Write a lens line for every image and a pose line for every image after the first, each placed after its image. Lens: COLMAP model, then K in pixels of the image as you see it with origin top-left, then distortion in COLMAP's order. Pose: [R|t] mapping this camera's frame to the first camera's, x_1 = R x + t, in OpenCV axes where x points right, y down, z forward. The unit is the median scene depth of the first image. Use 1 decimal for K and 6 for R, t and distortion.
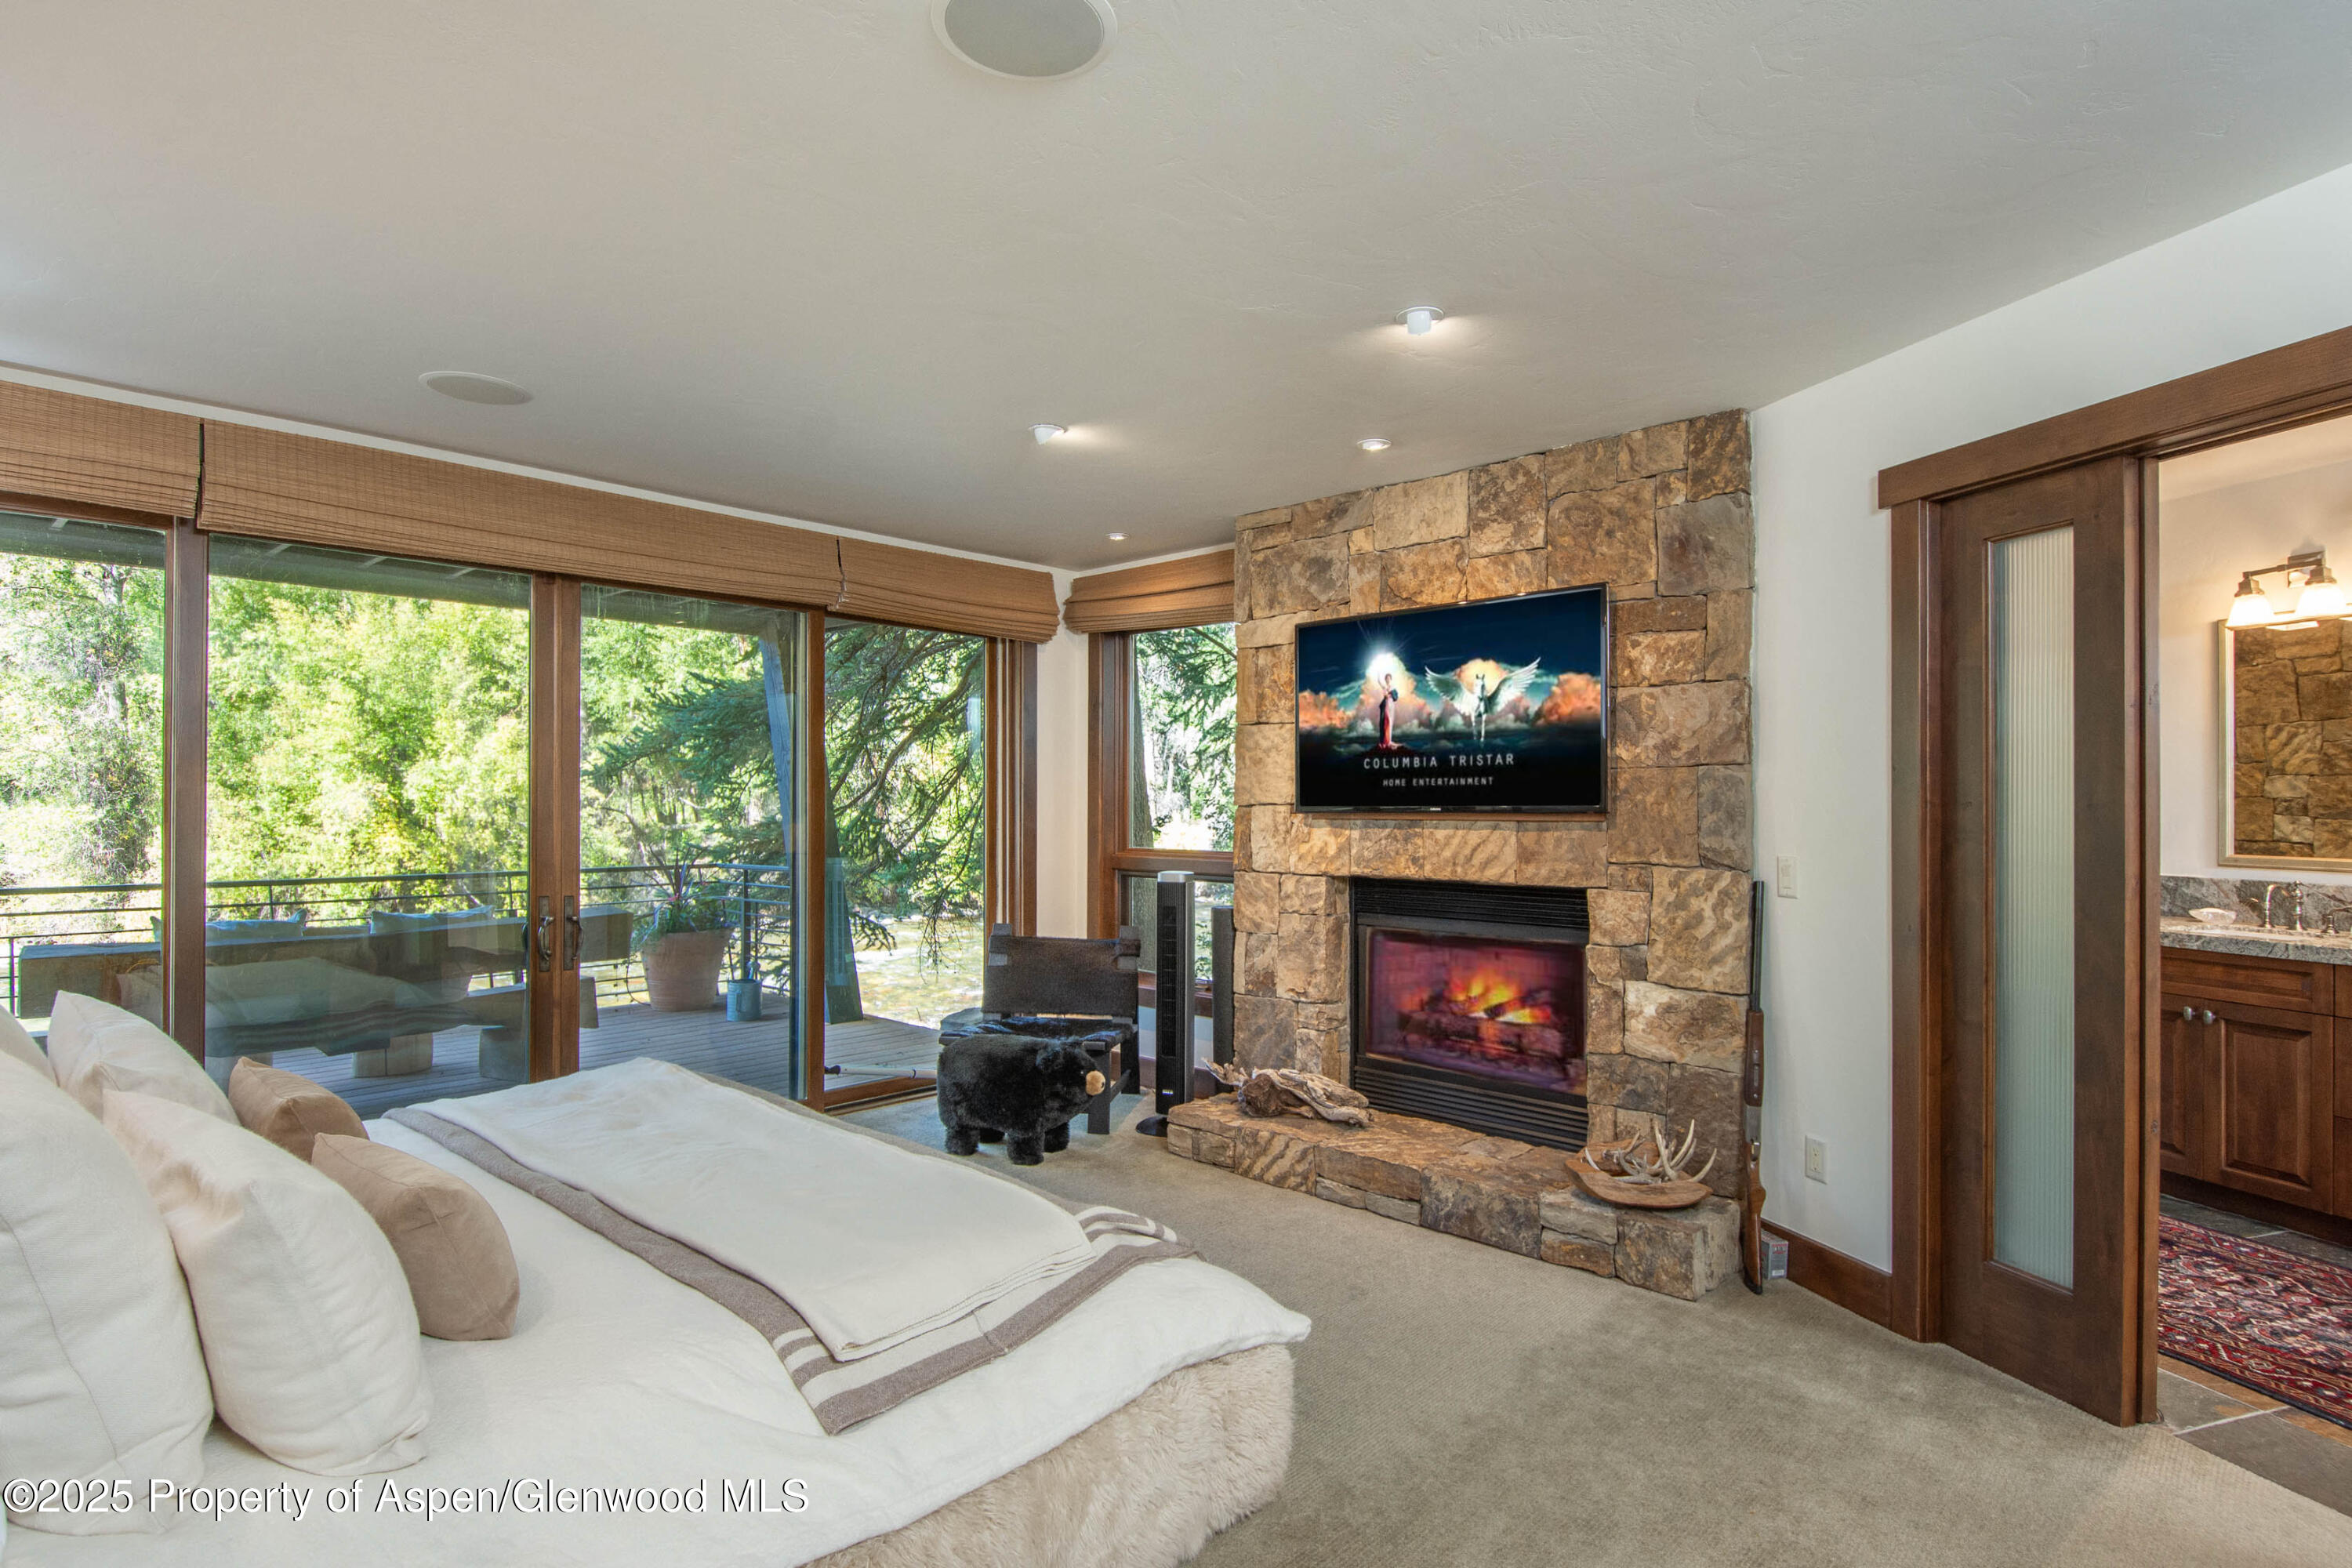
lens RADIAL K [[1206.3, 0, 1181.3], [0, 1206.3, 786.8], [0, 0, 1]] dist [-0.019475, -0.000362]
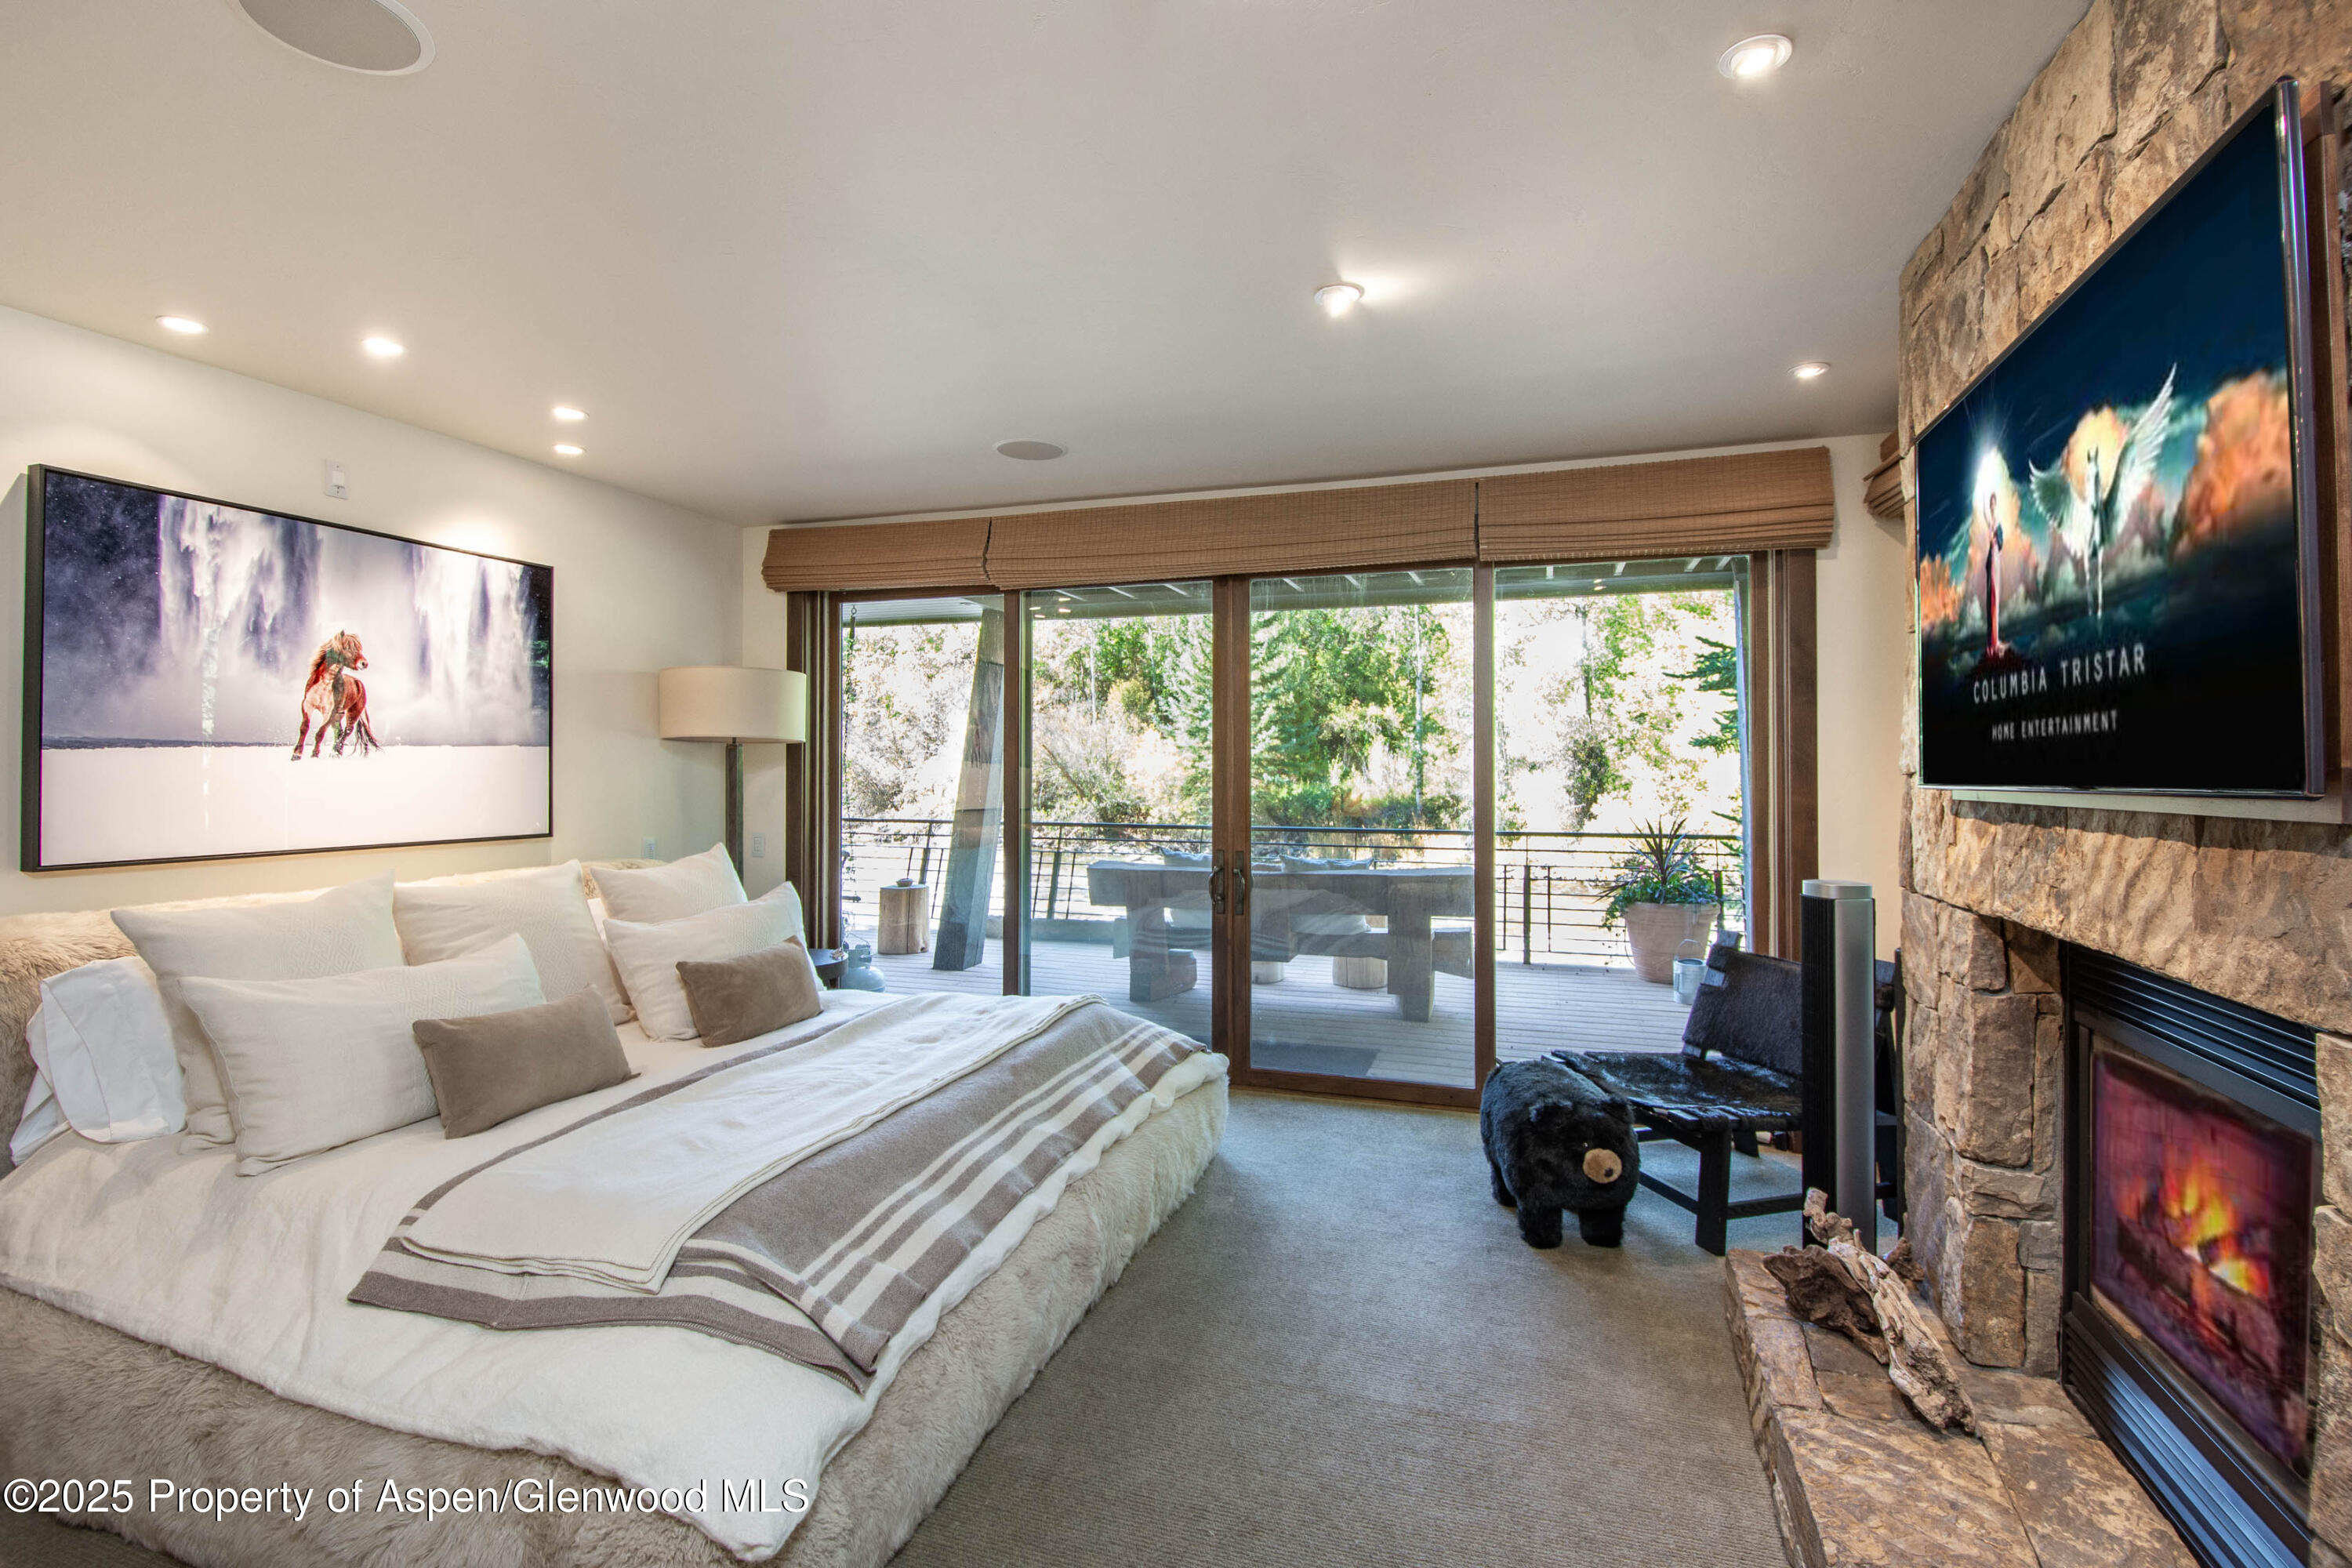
lens RADIAL K [[1083.1, 0, 1171.6], [0, 1083.1, 771.6], [0, 0, 1]] dist [-0.003247, -0.000948]
pose [[0.405359, -0.005990, -0.914138, 0.447060], [0.018745, 0.999823, 0.001761, 0.007517], [0.913966, -0.017850, 0.405399, 0.563251]]
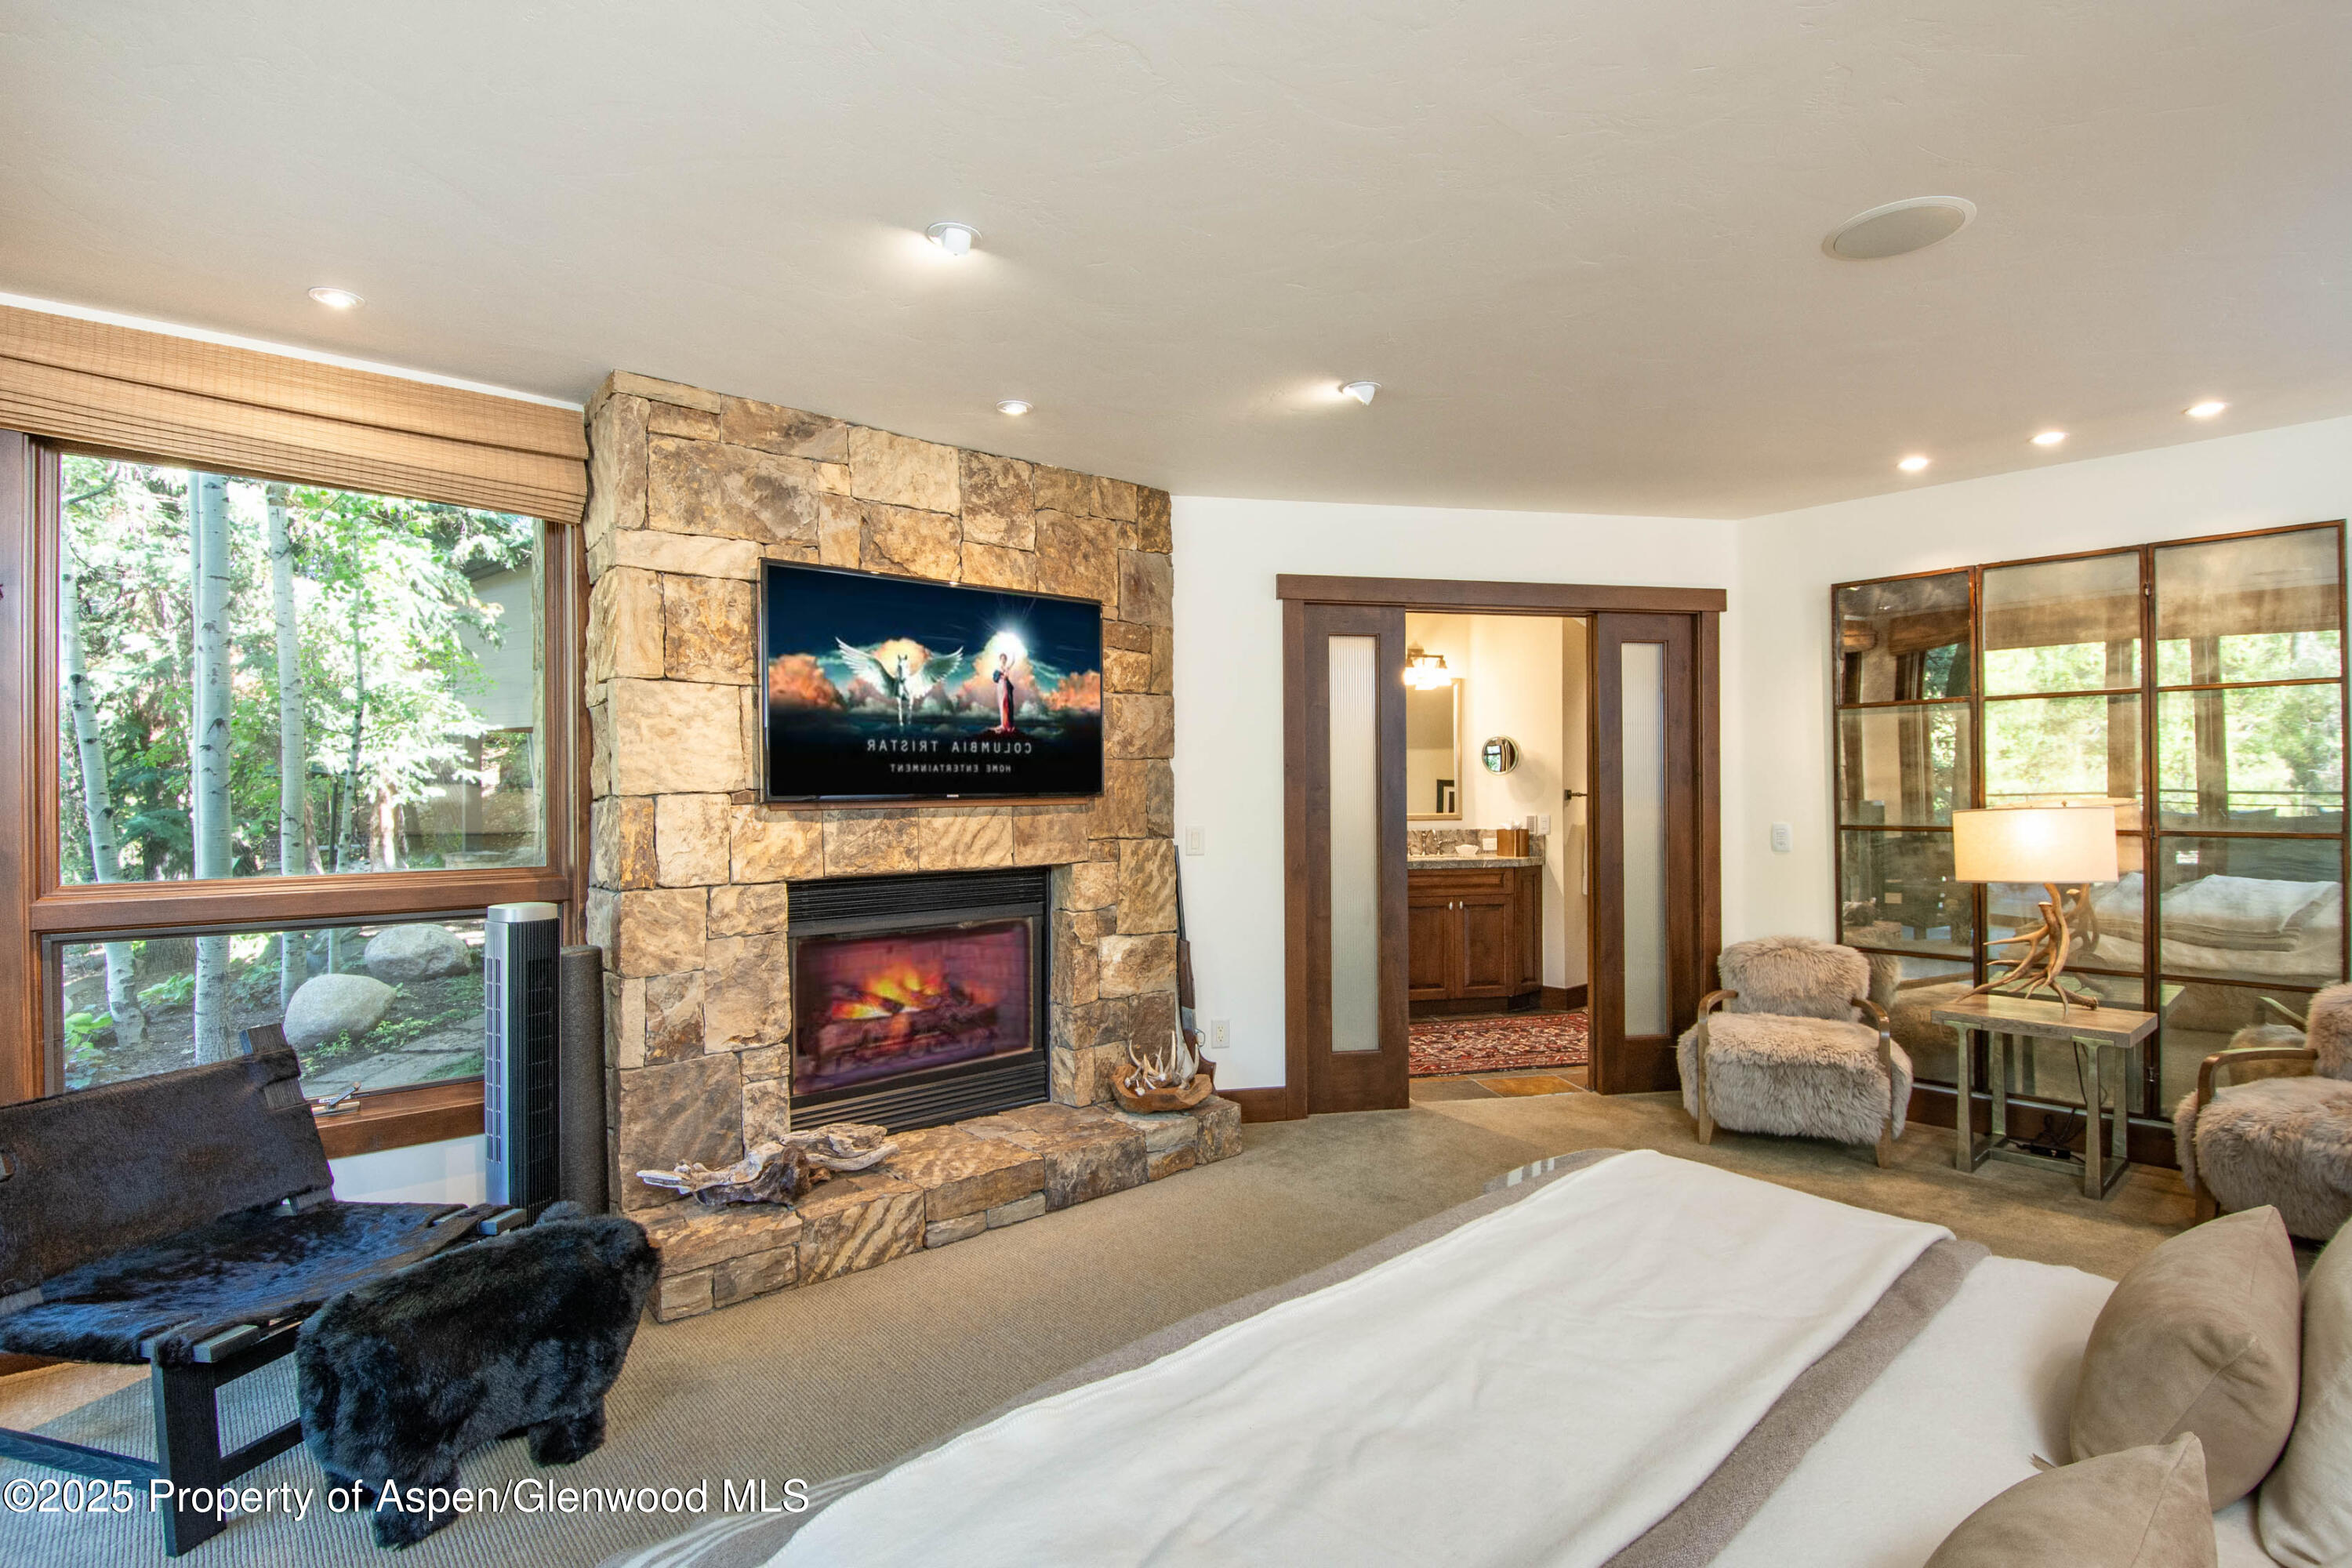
lens RADIAL K [[1089.5, 0, 1185.5], [0, 1089.5, 796.4], [0, 0, 1]] dist [0.003684, 0.000083]
pose [[0.105583, -0.007358, 0.994383, -0.636974], [-0.005188, 0.999955, 0.007950, 0.011181], [-0.994397, -0.005999, 0.105540, 0.737002]]
